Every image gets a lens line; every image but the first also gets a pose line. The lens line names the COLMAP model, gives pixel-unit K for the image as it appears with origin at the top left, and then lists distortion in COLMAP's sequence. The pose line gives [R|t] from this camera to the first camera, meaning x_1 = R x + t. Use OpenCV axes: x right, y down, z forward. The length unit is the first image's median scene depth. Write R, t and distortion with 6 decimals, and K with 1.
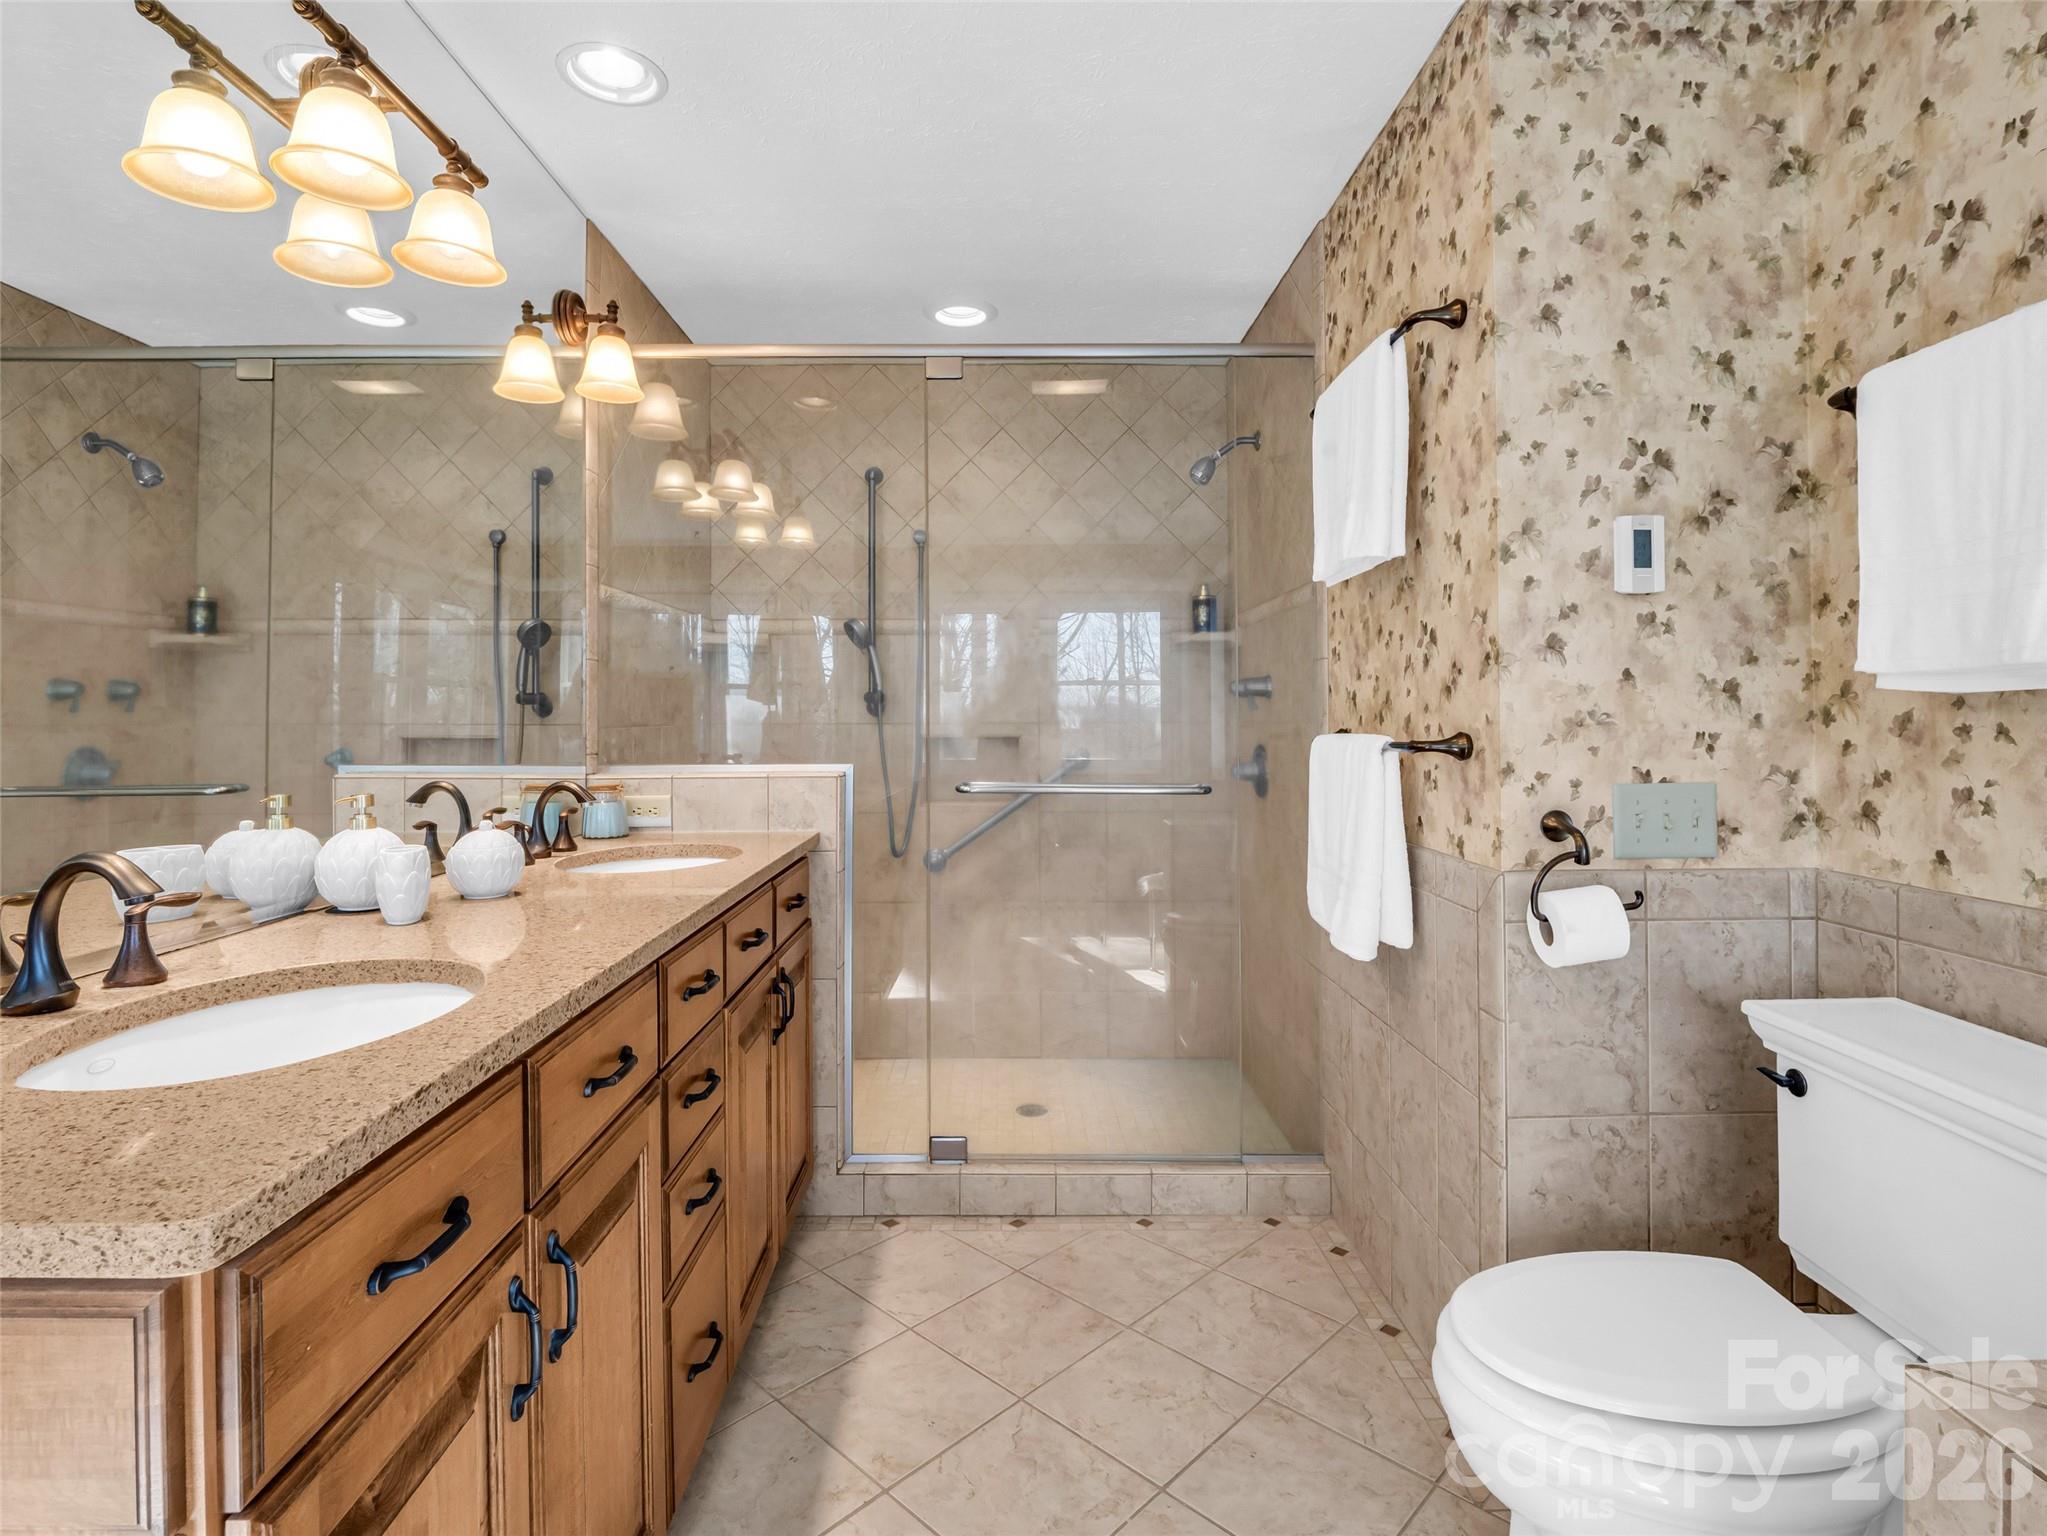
lens RADIAL K [[975.0, 0, 1016.4], [0, 975.0, 728.8], [0, 0, 1]] dist [-0.012870, -0.005172]
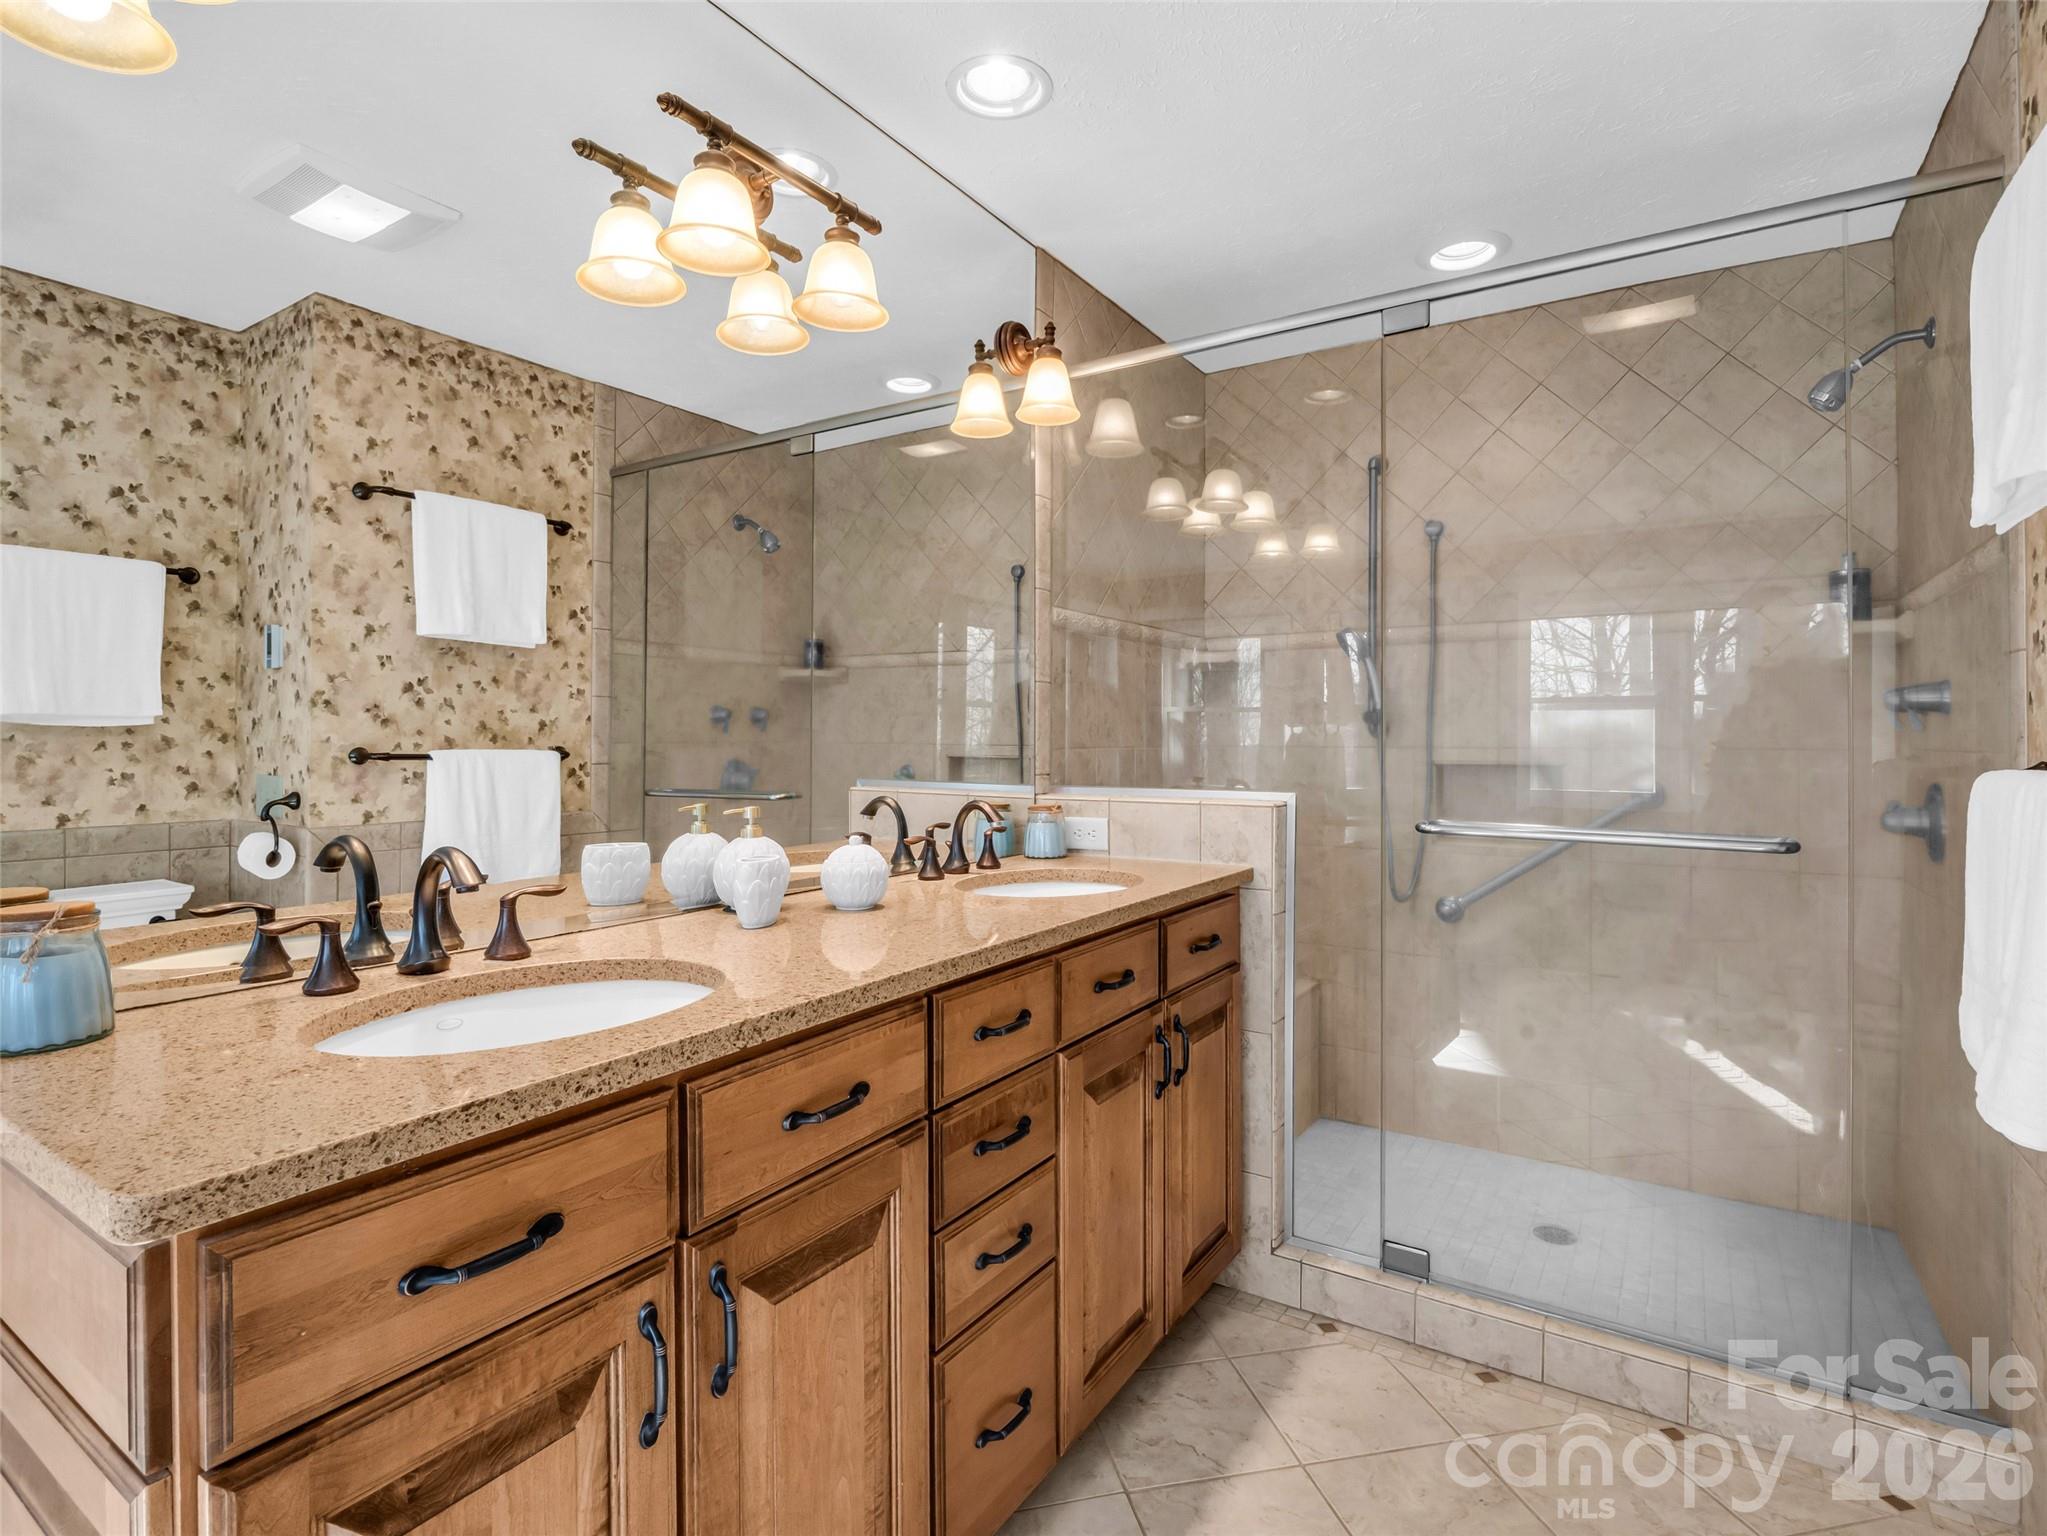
lens RADIAL K [[996.8, 0, 1027.2], [0, 996.8, 752.5], [0, 0, 1]] dist [-0.008027, -0.004905]
pose [[0.842651, 0.012165, -0.538323, 0.115476], [-0.011398, 0.999924, 0.004754, -0.001887], [0.538340, 0.002130, 0.842725, 0.115934]]
